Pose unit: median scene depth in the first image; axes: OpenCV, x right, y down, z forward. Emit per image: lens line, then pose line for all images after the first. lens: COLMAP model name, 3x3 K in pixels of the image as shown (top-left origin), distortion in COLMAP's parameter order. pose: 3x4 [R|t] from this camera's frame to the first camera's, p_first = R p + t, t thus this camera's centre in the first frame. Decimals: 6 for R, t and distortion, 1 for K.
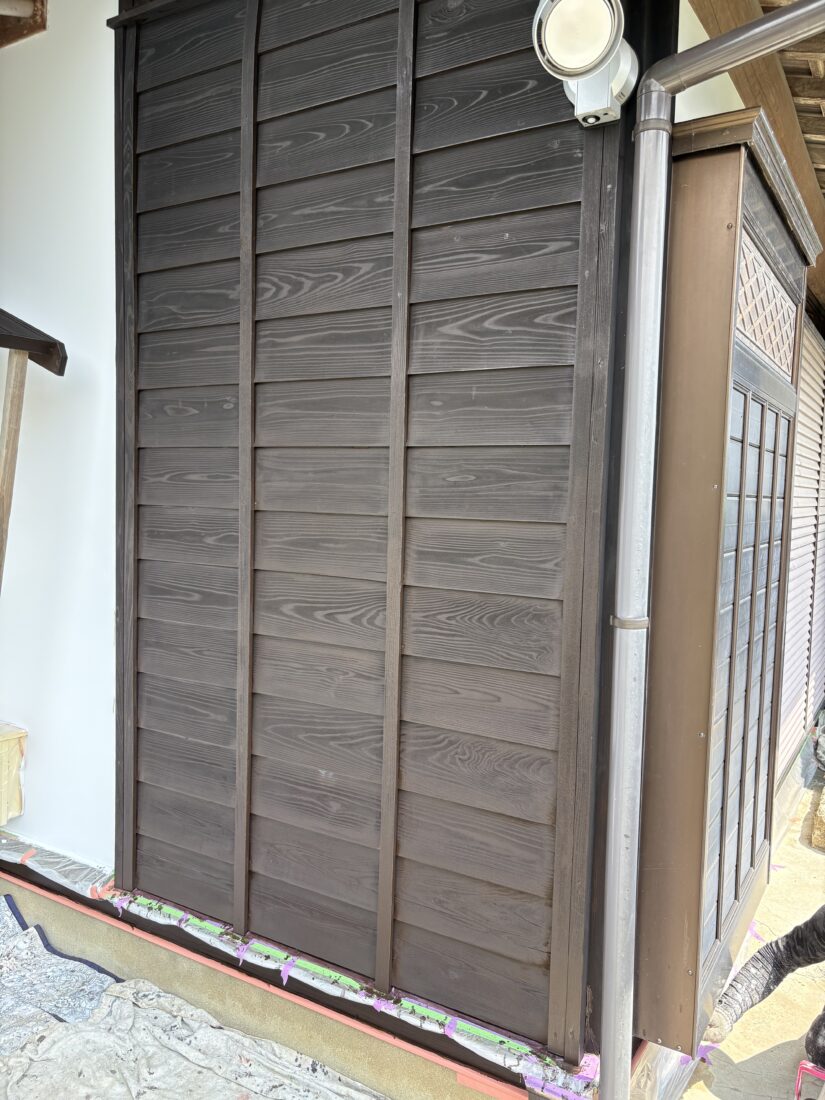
lens RADIAL K [[831.7, 0, 416.9], [0, 831.7, 560.2], [0, 0, 1]] dist [0.037322, -0.044293]
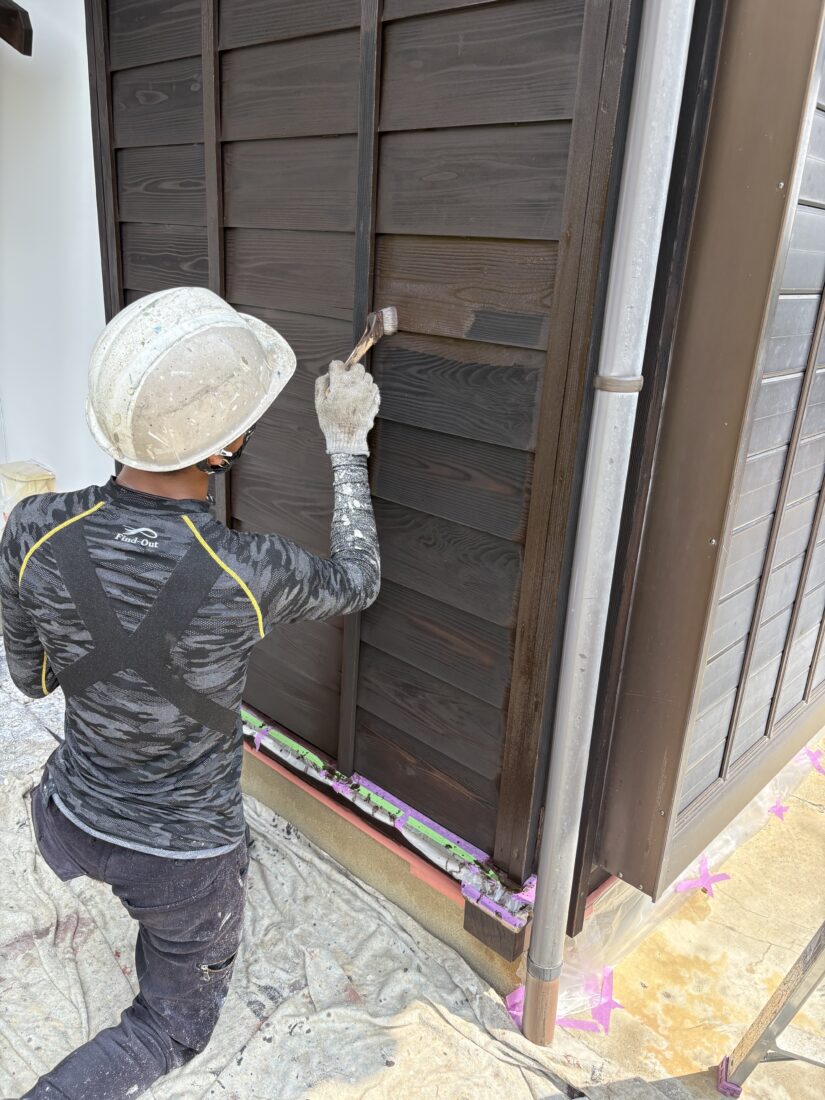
lens RADIAL K [[831.7, 0, 412.3], [0, 831.7, 559.1], [0, 0, 1]] dist [0.037322, -0.044293]
pose [[0.977610, 0.097308, -0.186573, 0.180794], [-0.045036, 0.962864, 0.266205, 0.028601], [0.205548, -0.251842, 0.945688, 0.185022]]
